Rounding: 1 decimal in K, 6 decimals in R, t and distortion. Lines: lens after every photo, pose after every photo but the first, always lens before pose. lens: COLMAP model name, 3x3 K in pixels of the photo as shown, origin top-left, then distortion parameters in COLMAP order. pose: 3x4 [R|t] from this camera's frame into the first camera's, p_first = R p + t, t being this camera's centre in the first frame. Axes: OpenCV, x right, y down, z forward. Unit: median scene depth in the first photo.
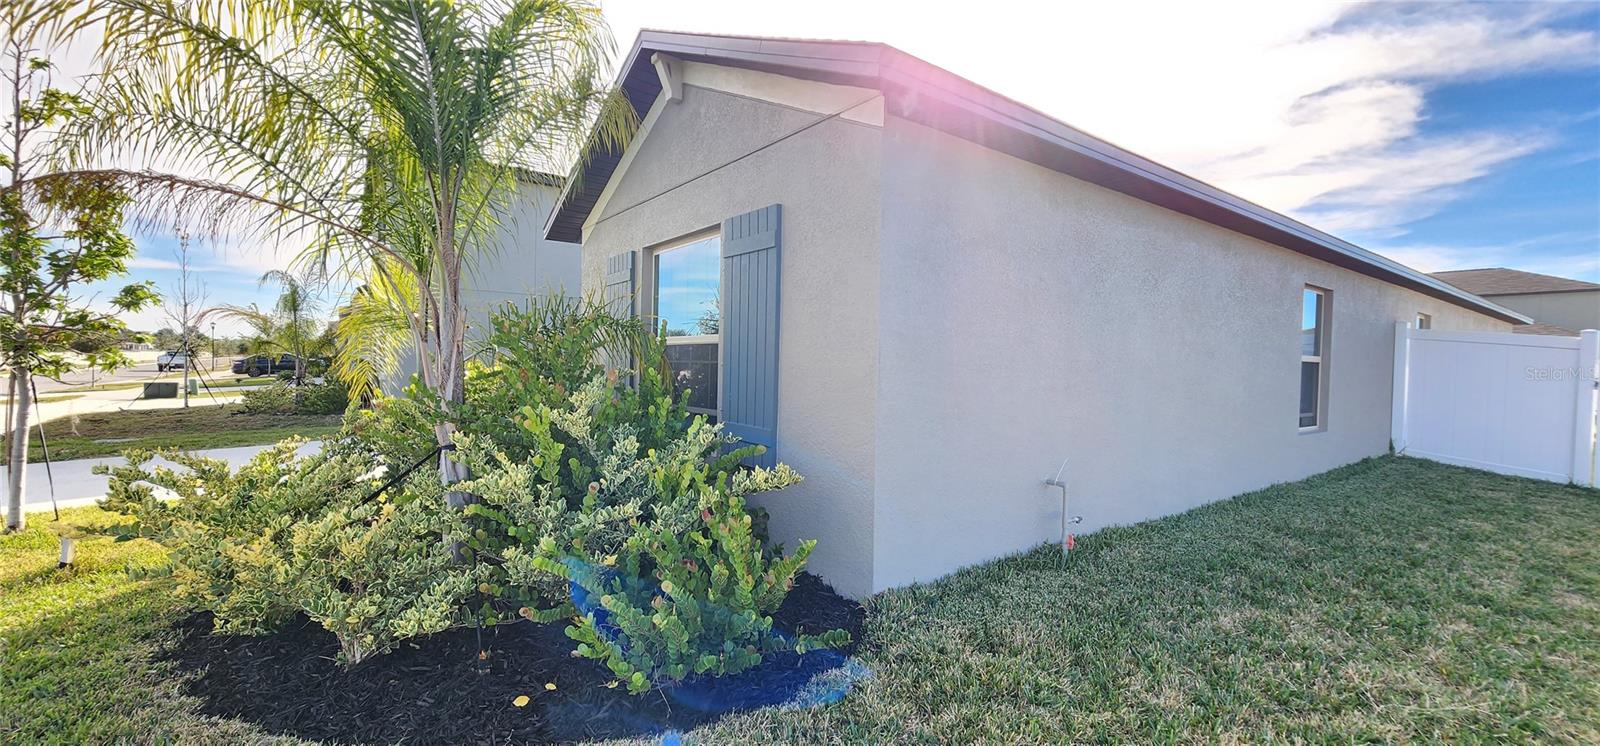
lens RADIAL K [[659.7, 0, 803.1], [0, 659.7, 372.7], [0, 0, 1]] dist [0.001396, -0.000727]
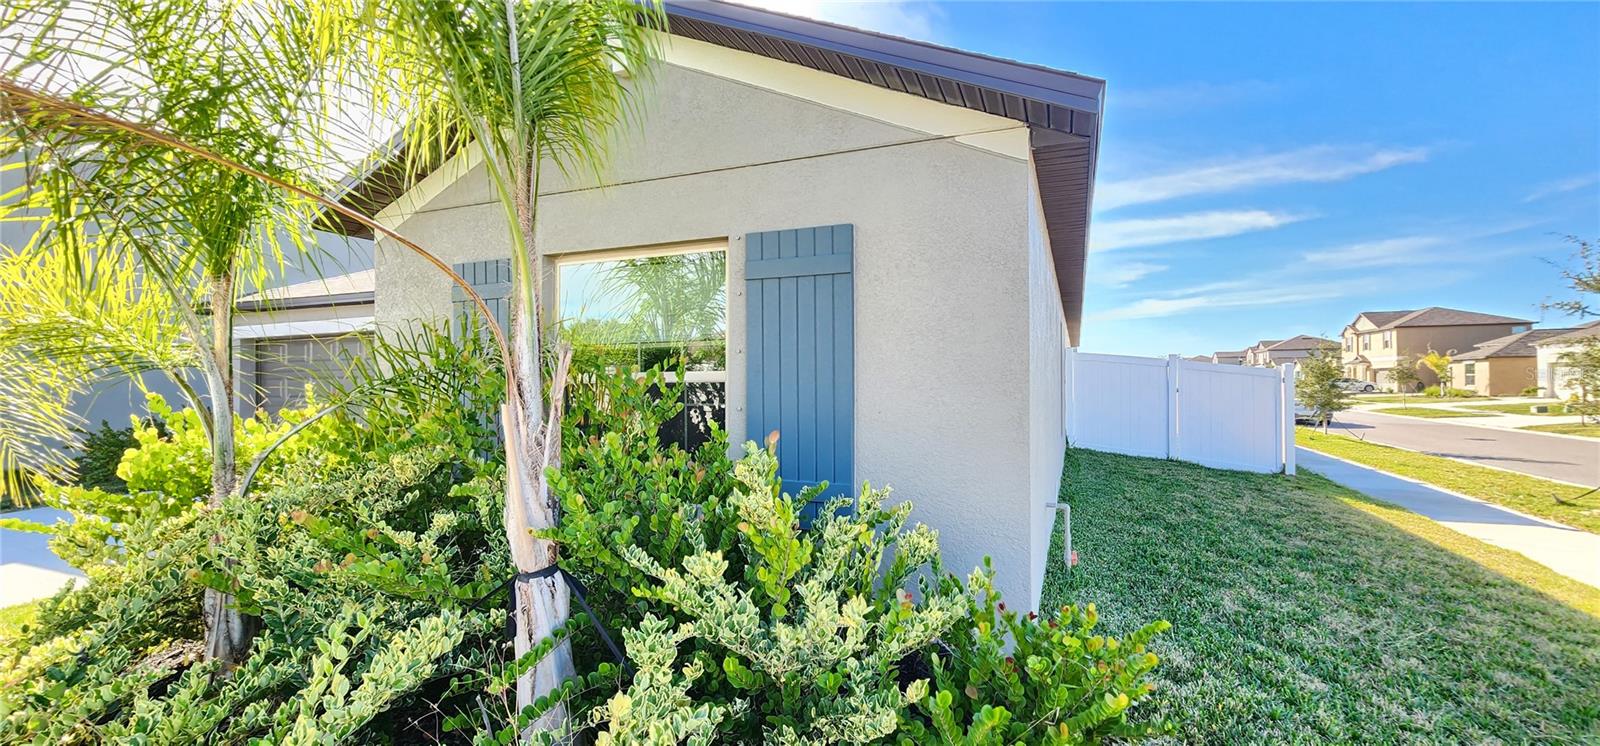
lens RADIAL K [[659.4, 0, 800.0], [0, 659.4, 373.0], [0, 0, 1]] dist [-0.000437, 0.000897]
pose [[0.864464, -0.020748, 0.502267, -0.486759], [0.034275, 0.999255, -0.017714, -0.041314], [-0.501525, 0.032529, 0.864531, 0.258635]]
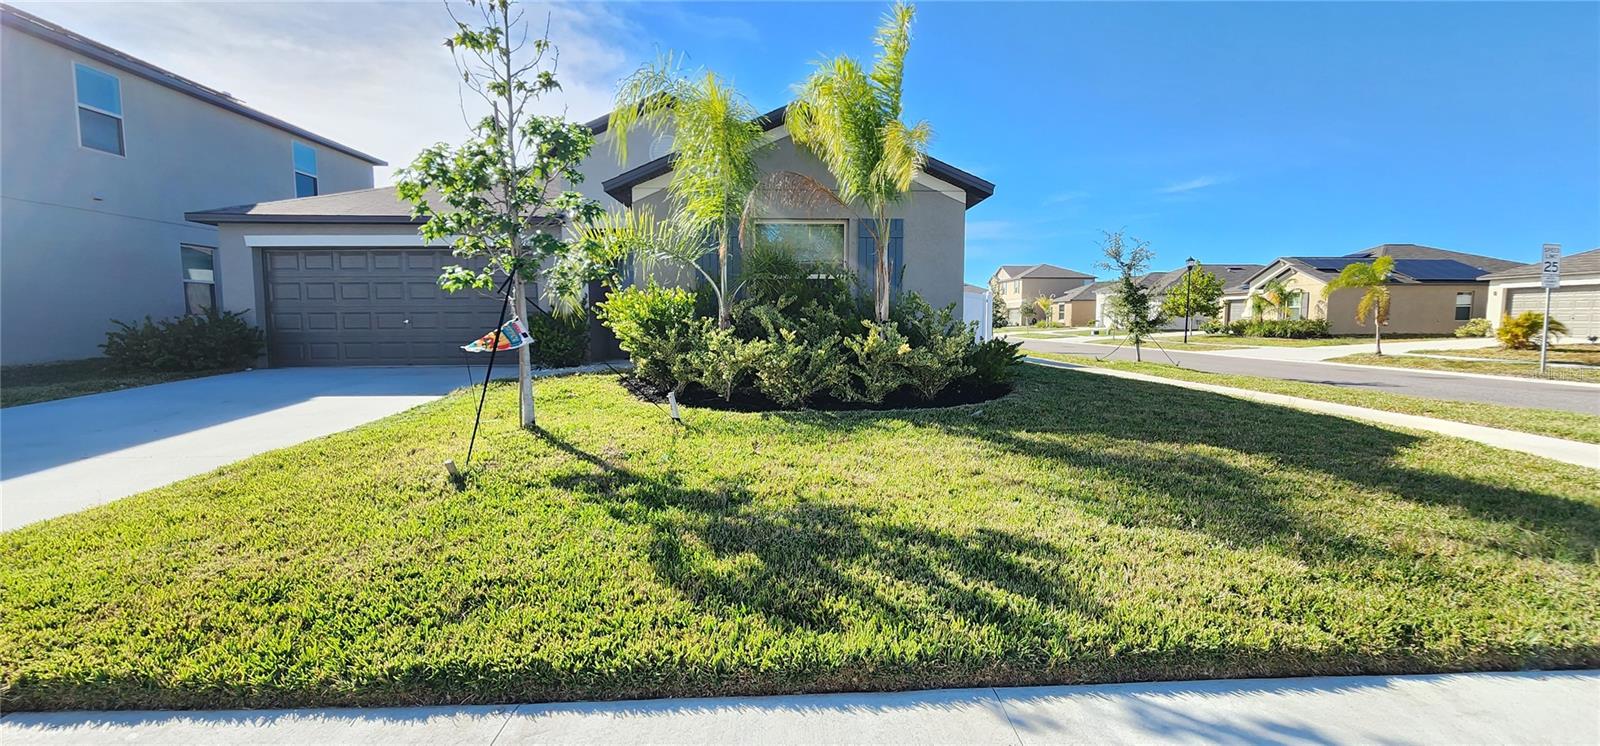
lens RADIAL K [[659.4, 0, 800.0], [0, 659.4, 373.0], [0, 0, 1]] dist [-0.000437, 0.000897]
pose [[0.585169, -0.087561, 0.806170, -1.946388], [0.026599, 0.995691, 0.088838, 0.059714], [-0.810475, -0.030542, 0.584976, -0.066772]]
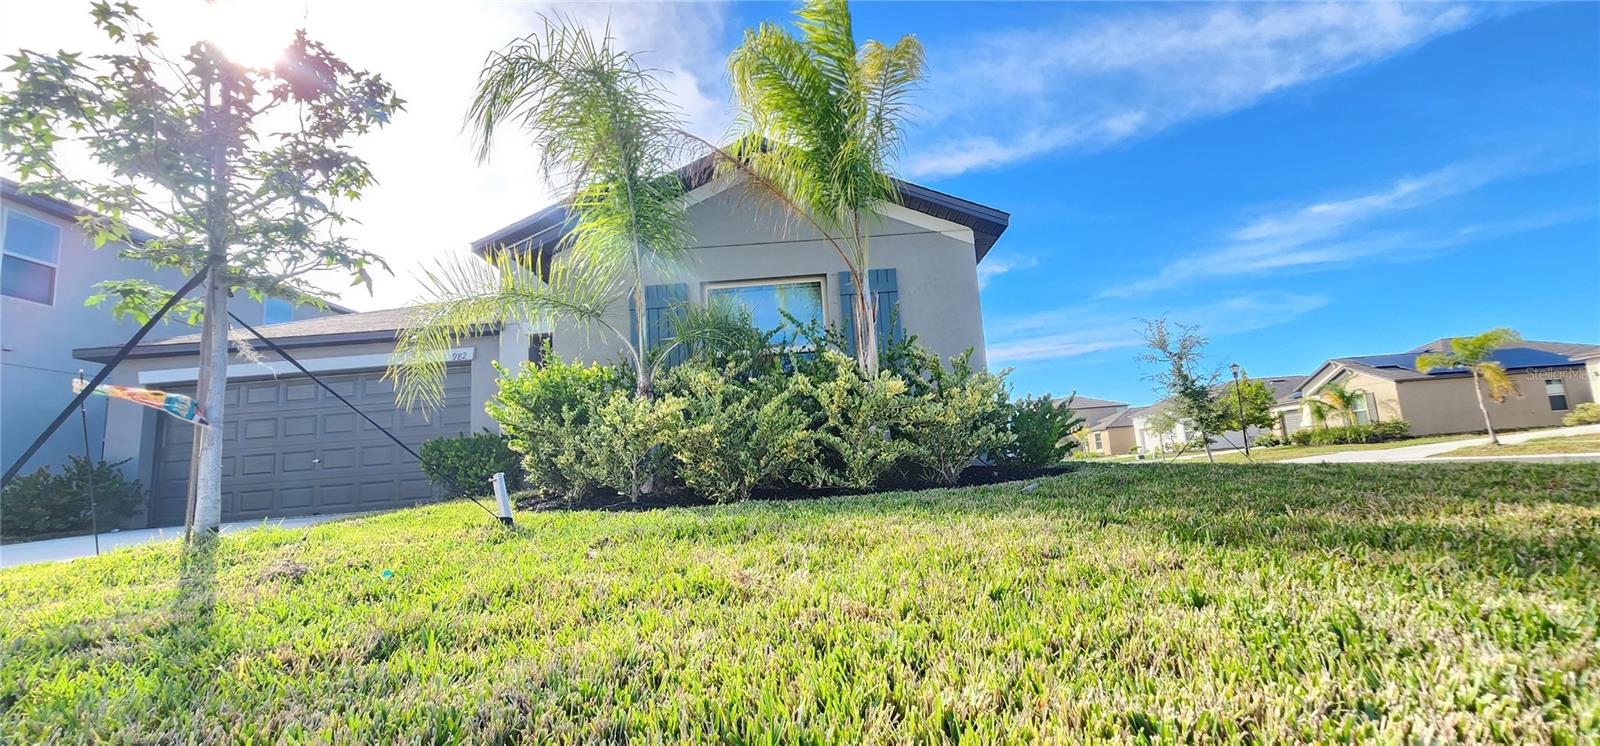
lens RADIAL K [[659.4, 0, 800.0], [0, 659.4, 373.0], [0, 0, 1]] dist [-0.000437, 0.000897]
pose [[0.618029, 0.059813, 0.783877, -1.430852], [0.091031, 0.984950, -0.146927, 0.238494], [-0.780867, 0.162162, 0.603282, 0.151197]]
